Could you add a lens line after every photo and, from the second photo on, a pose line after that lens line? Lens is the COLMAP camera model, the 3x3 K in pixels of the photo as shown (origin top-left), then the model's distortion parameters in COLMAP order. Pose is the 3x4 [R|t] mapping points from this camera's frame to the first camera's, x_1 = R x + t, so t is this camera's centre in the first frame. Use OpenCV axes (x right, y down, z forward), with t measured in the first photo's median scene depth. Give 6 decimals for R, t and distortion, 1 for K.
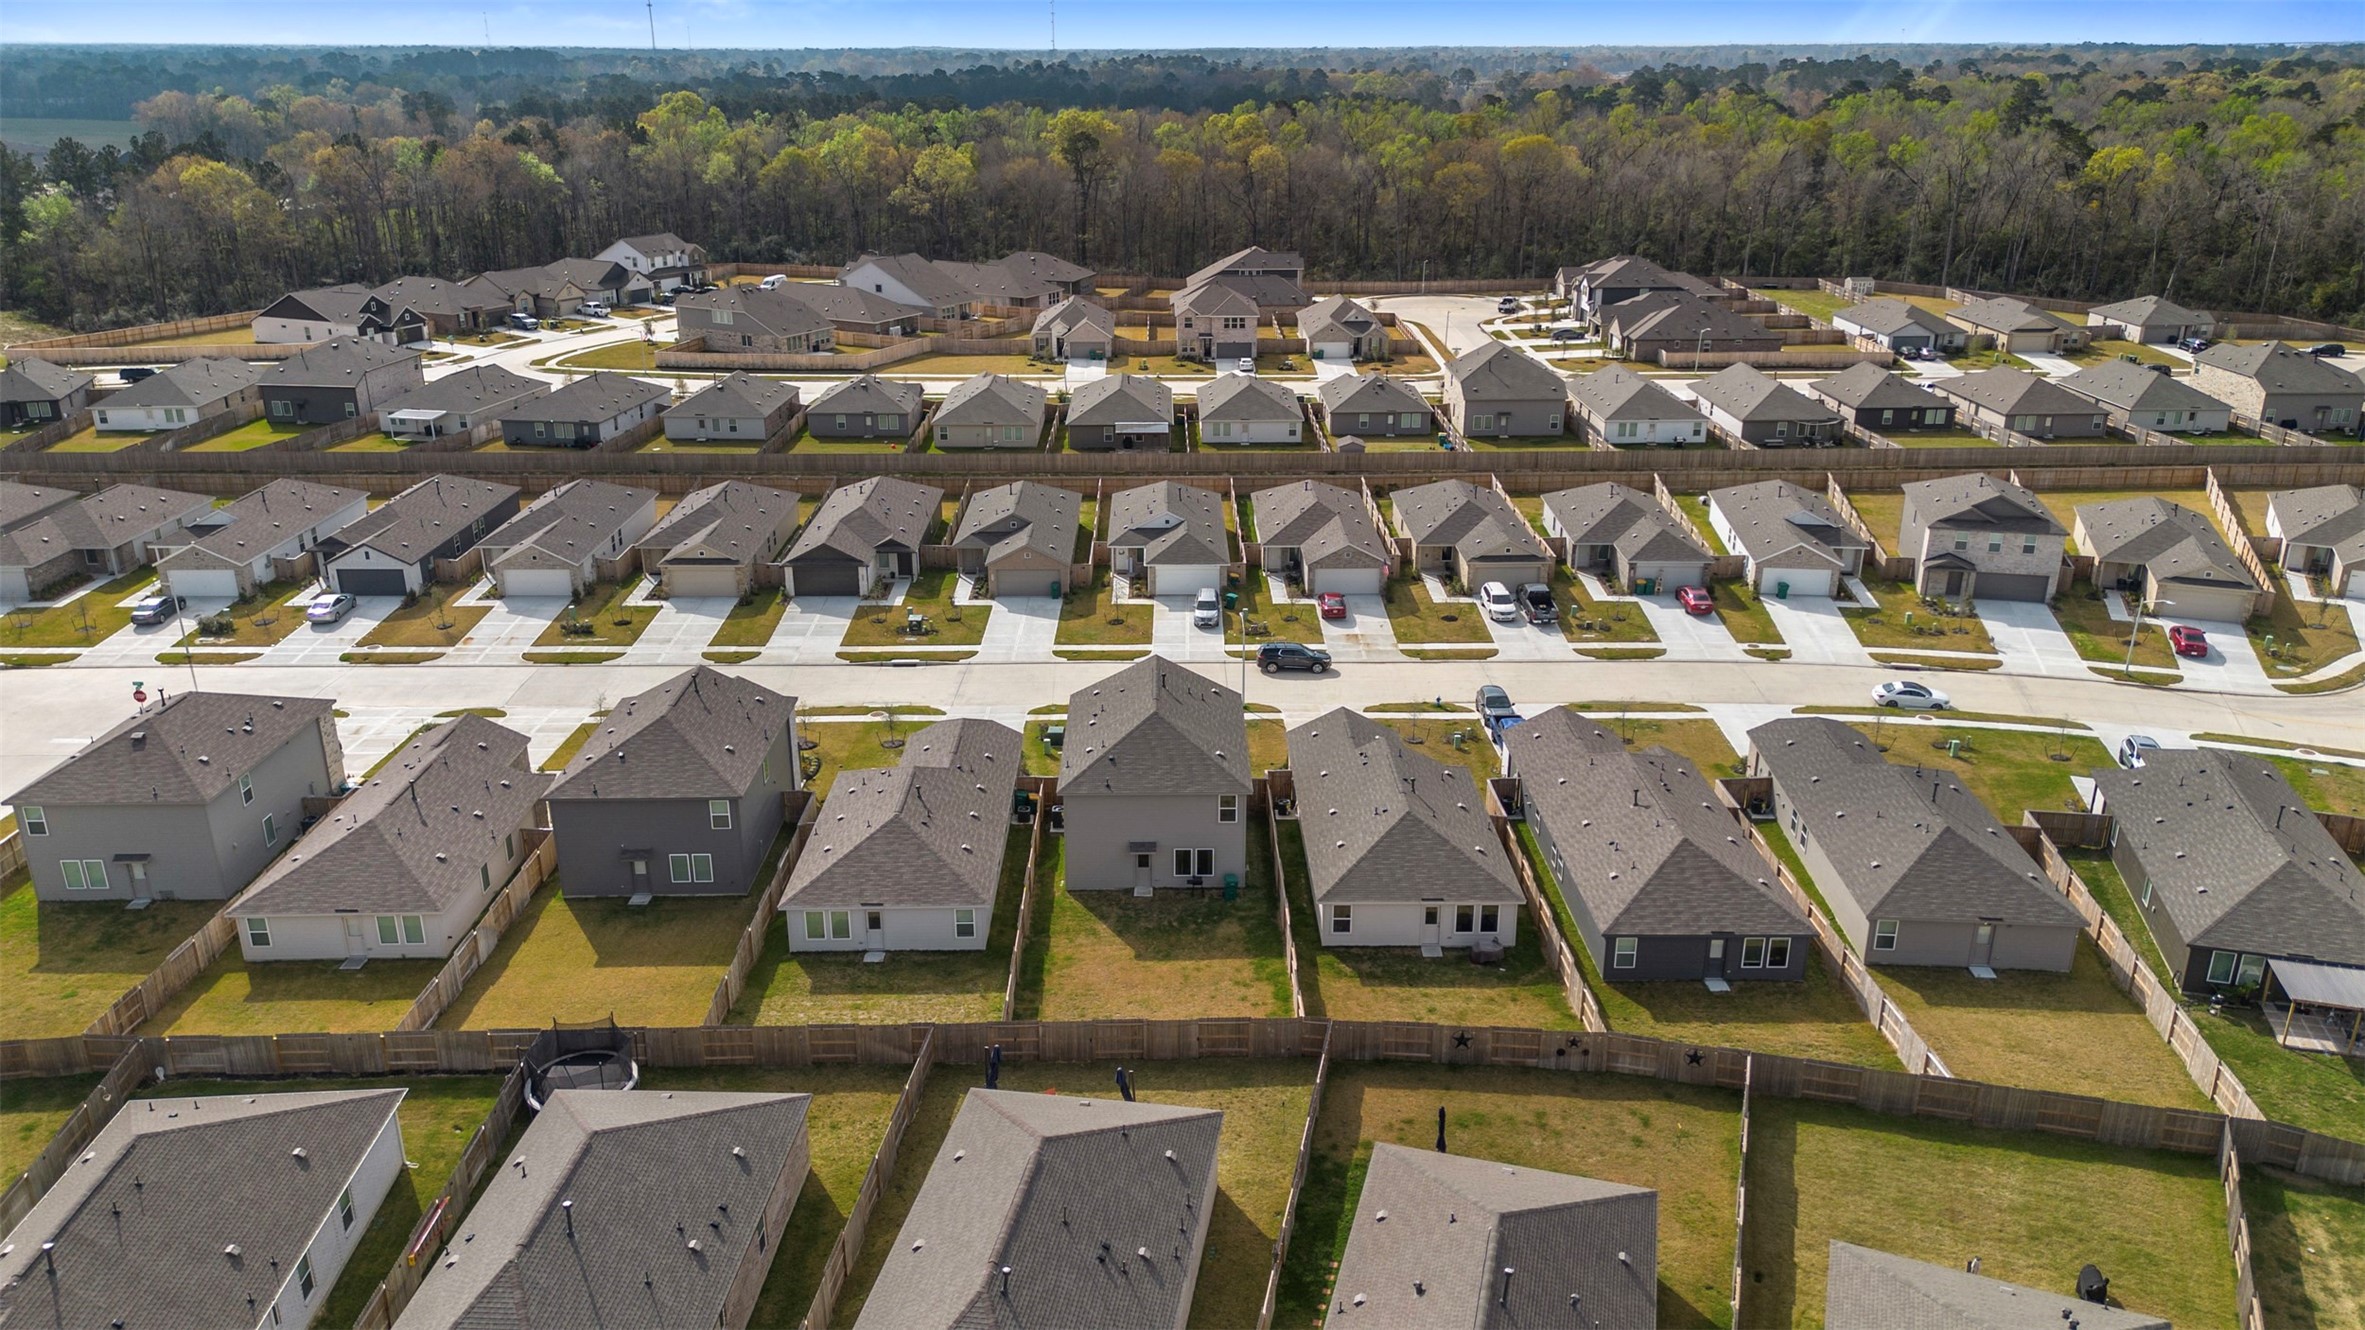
lens RADIAL K [[1682.1, 0, 1181.7], [0, 1682.1, 636.7], [0, 0, 1]] dist [0.087217, -0.094251]
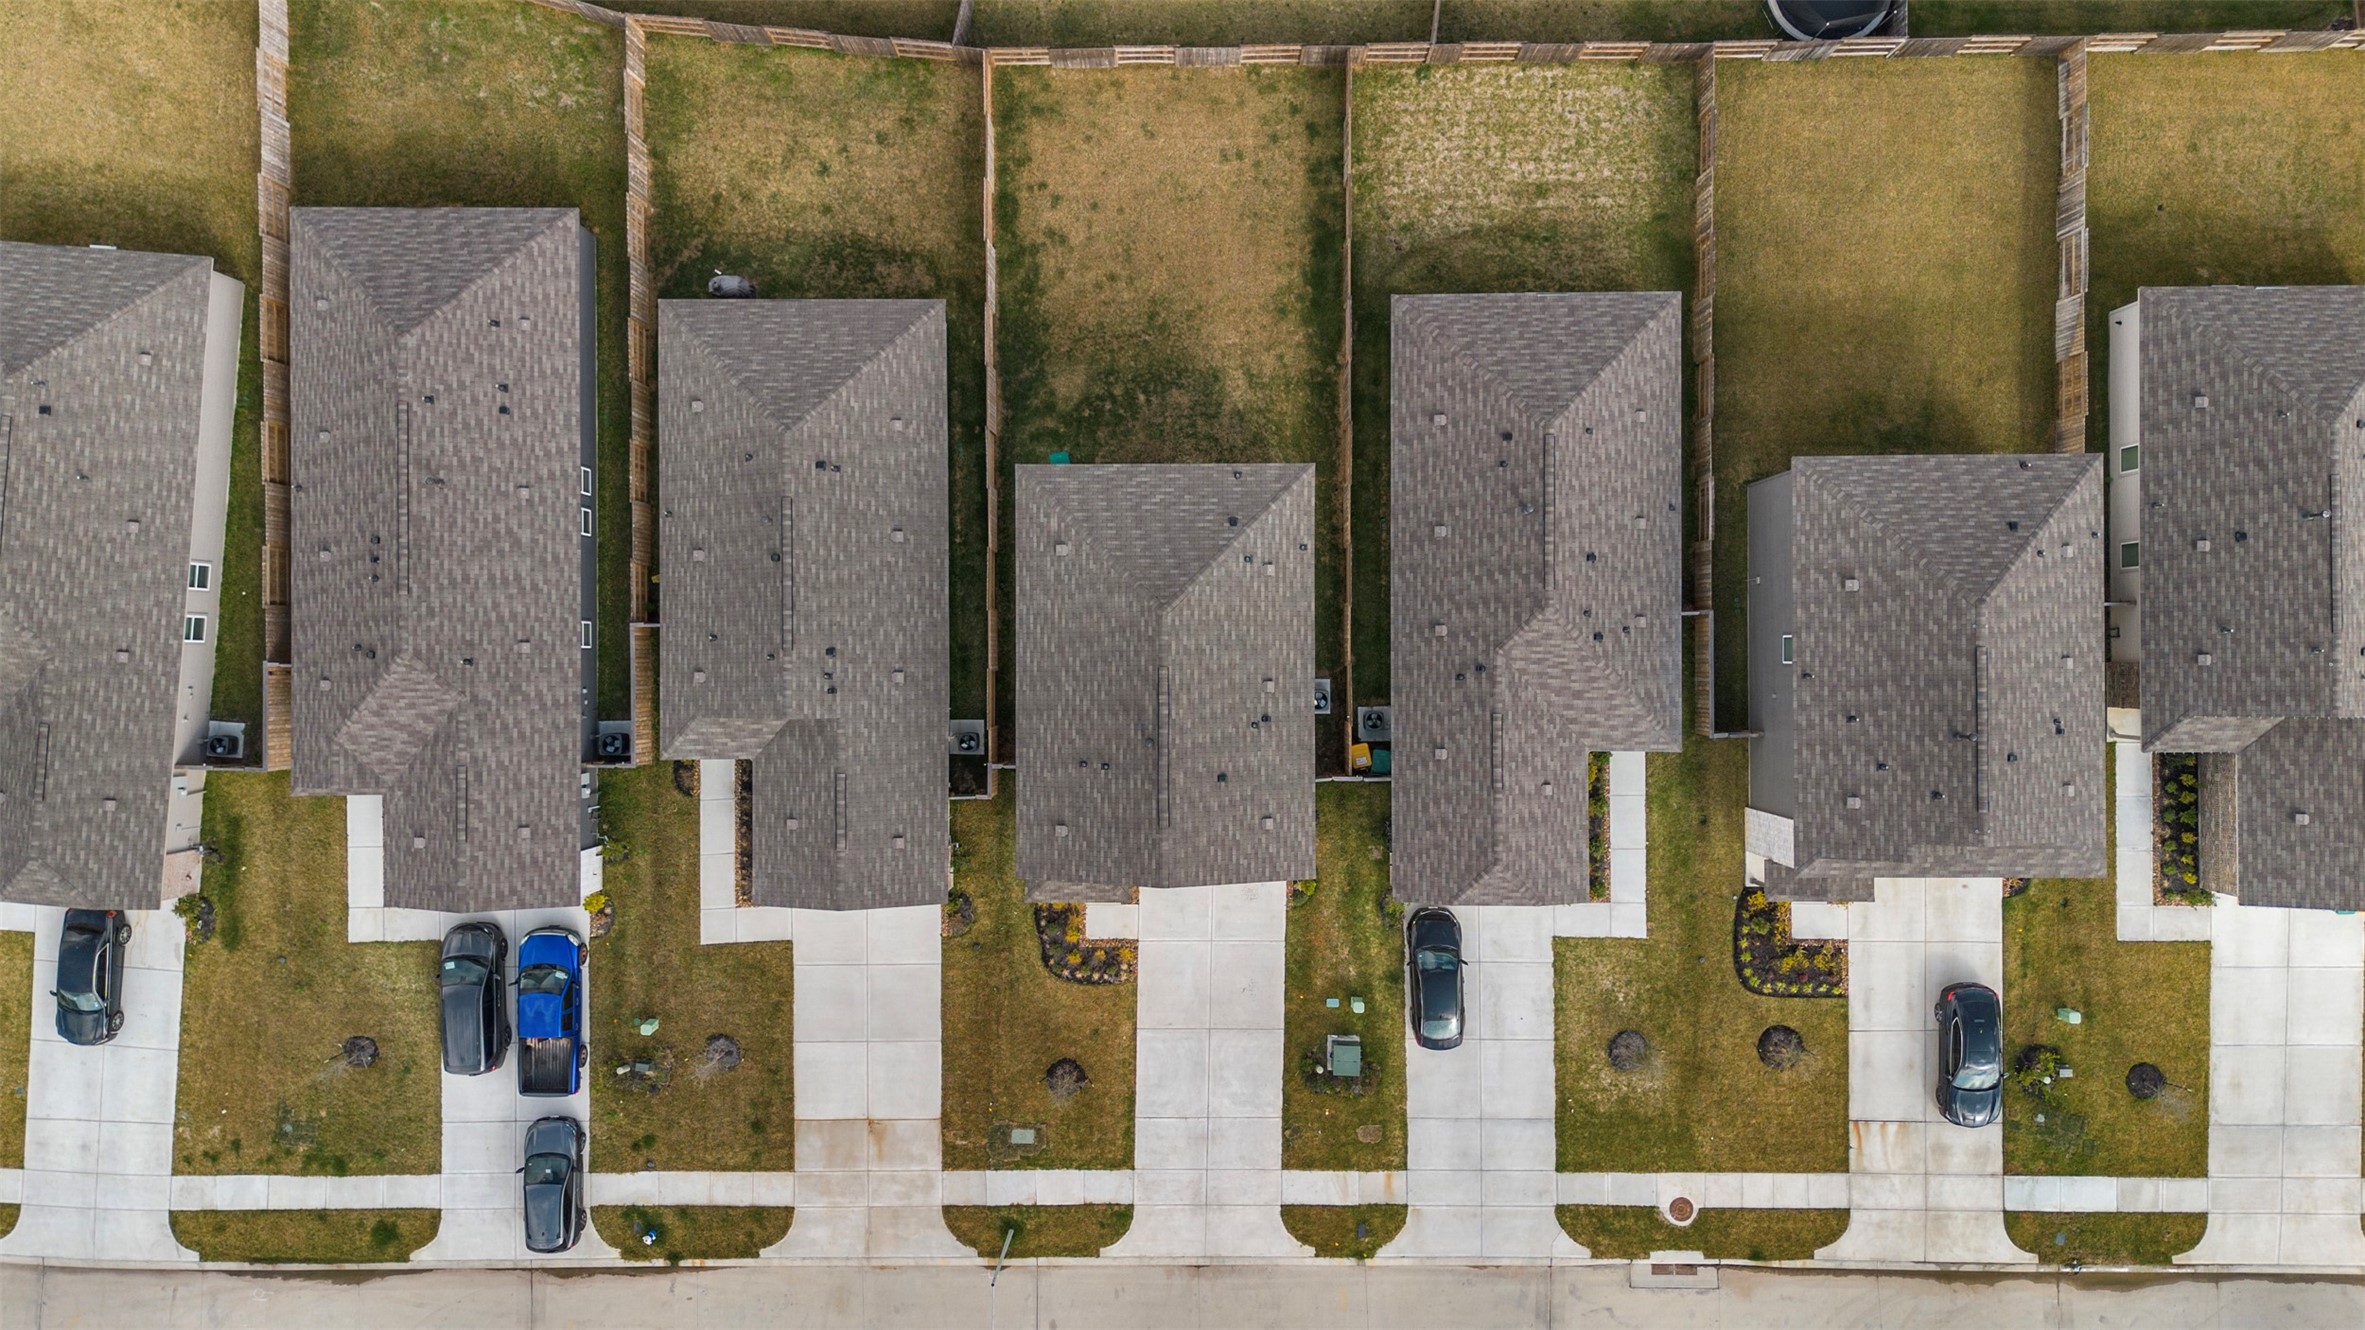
lens RADIAL K [[1682.1, 0, 1181.7], [0, 1682.1, 636.7], [0, 0, 1]] dist [0.087217, -0.094251]
pose [[-0.999874, -0.008187, 0.013628, -0.031749], [0.015551, -0.325521, 0.945407, -0.548323], [-0.003304, 0.945499, 0.325607, 0.845400]]
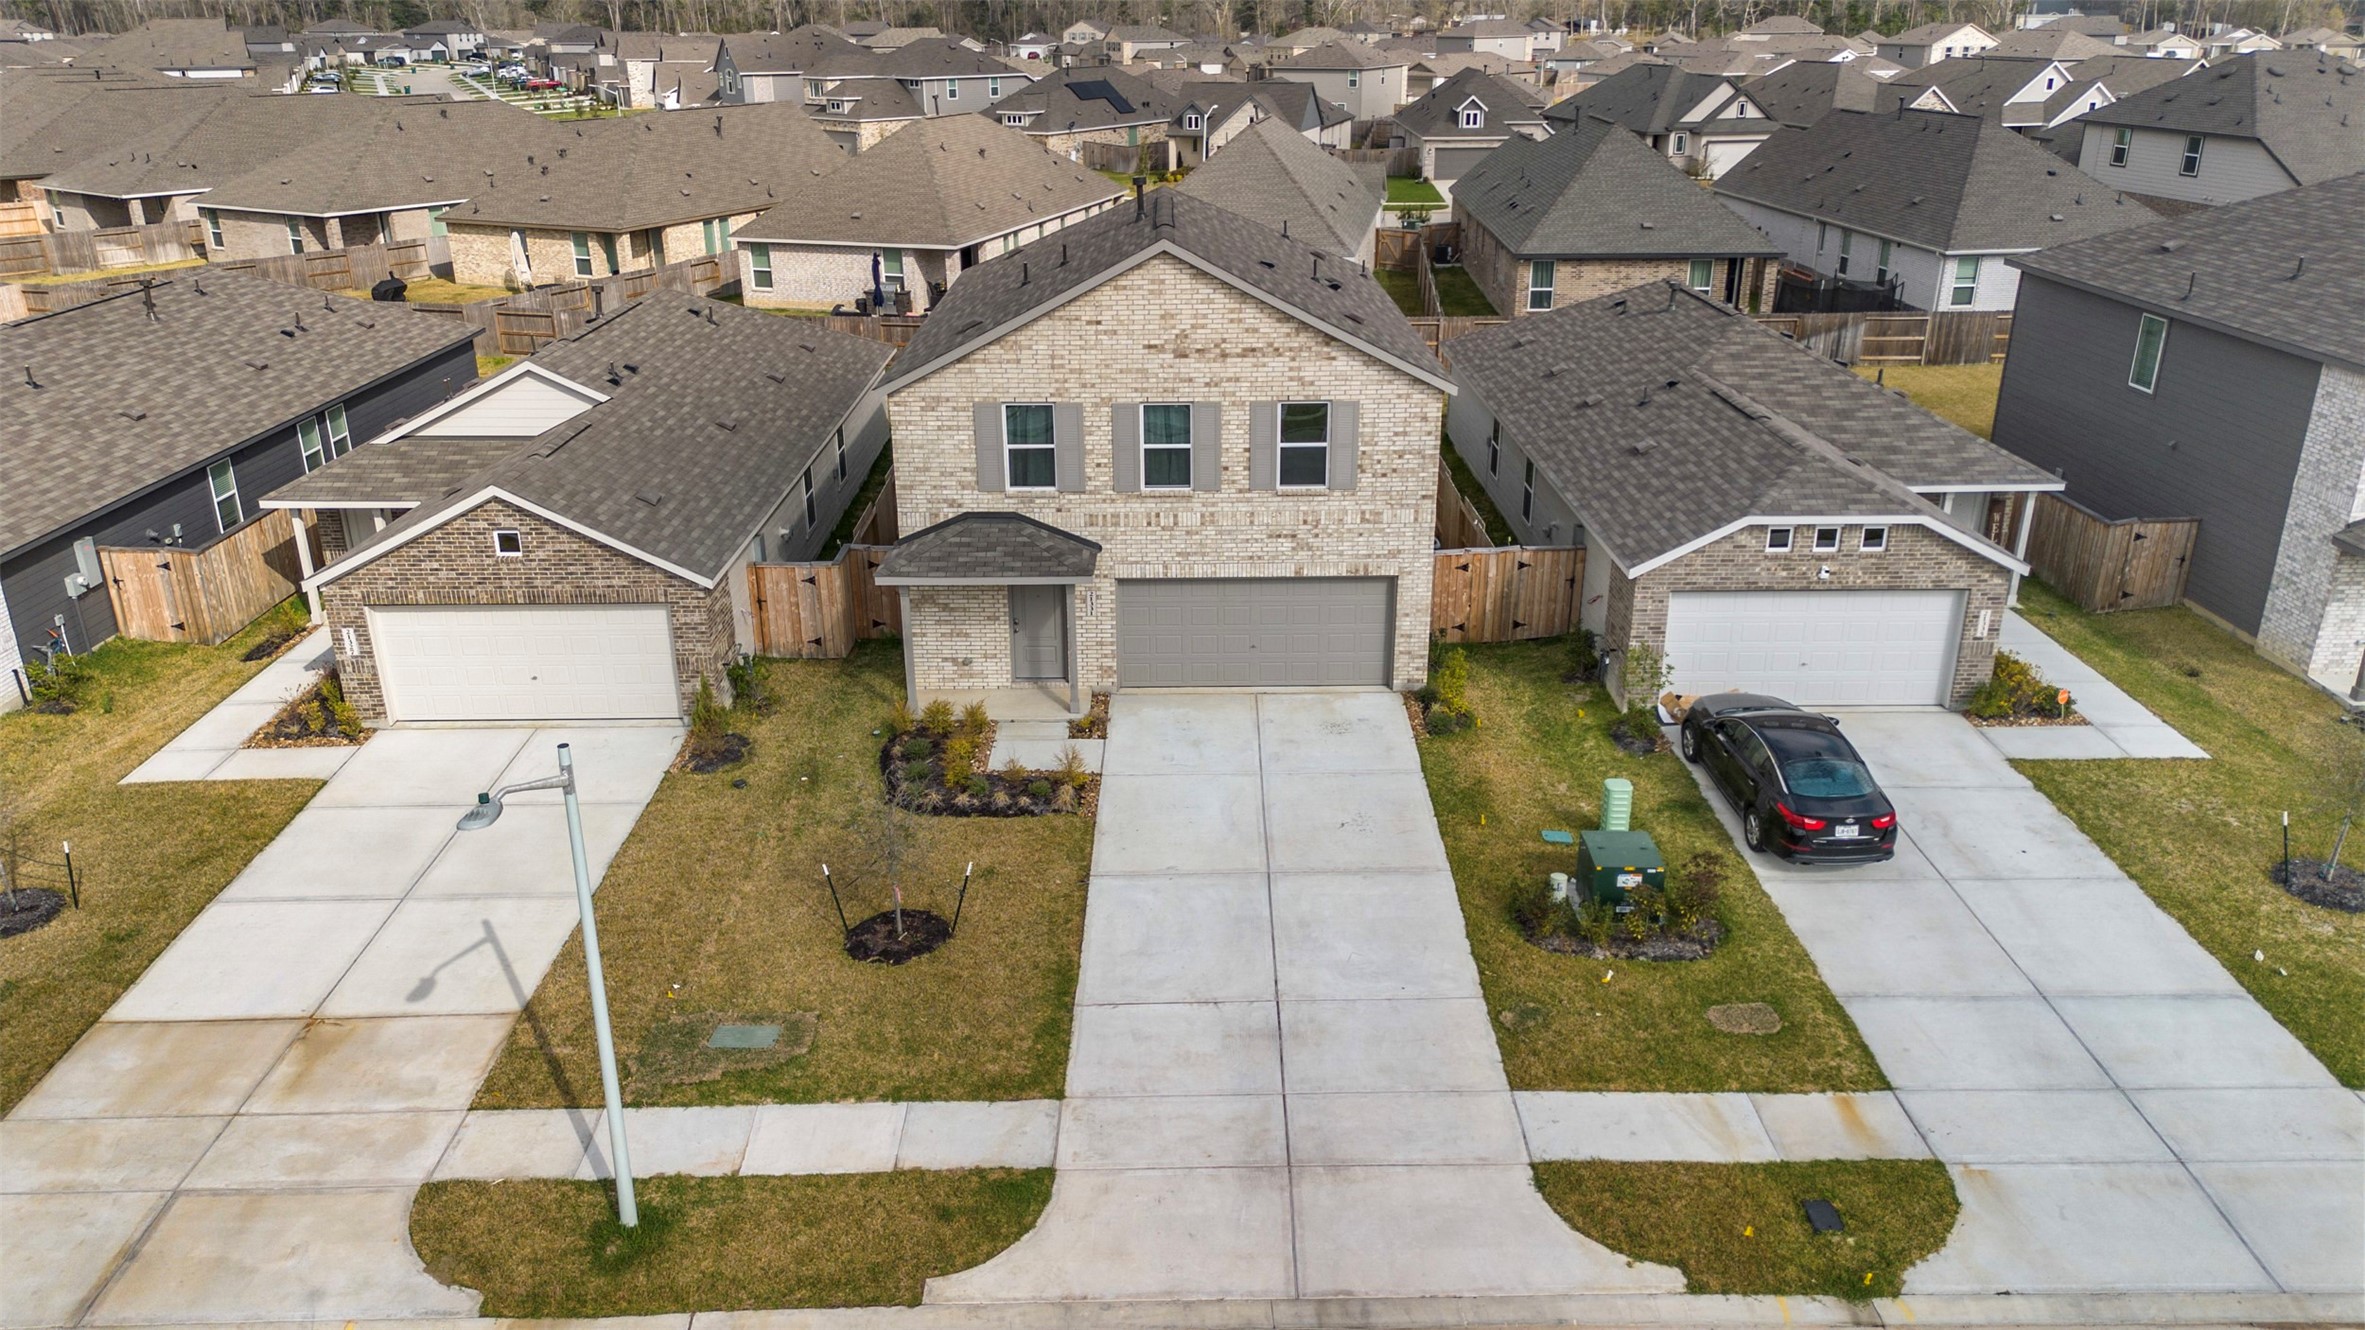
lens RADIAL K [[1670.6, 0, 1182.5], [0, 1670.6, 665.0], [0, 0, 1]] dist [0.082568, -0.084040]
pose [[-0.999989, 0.004430, 0.001391, -0.020801], [0.004269, 0.759415, 0.650592, -0.136178], [0.001826, 0.650591, -0.759426, 1.438225]]
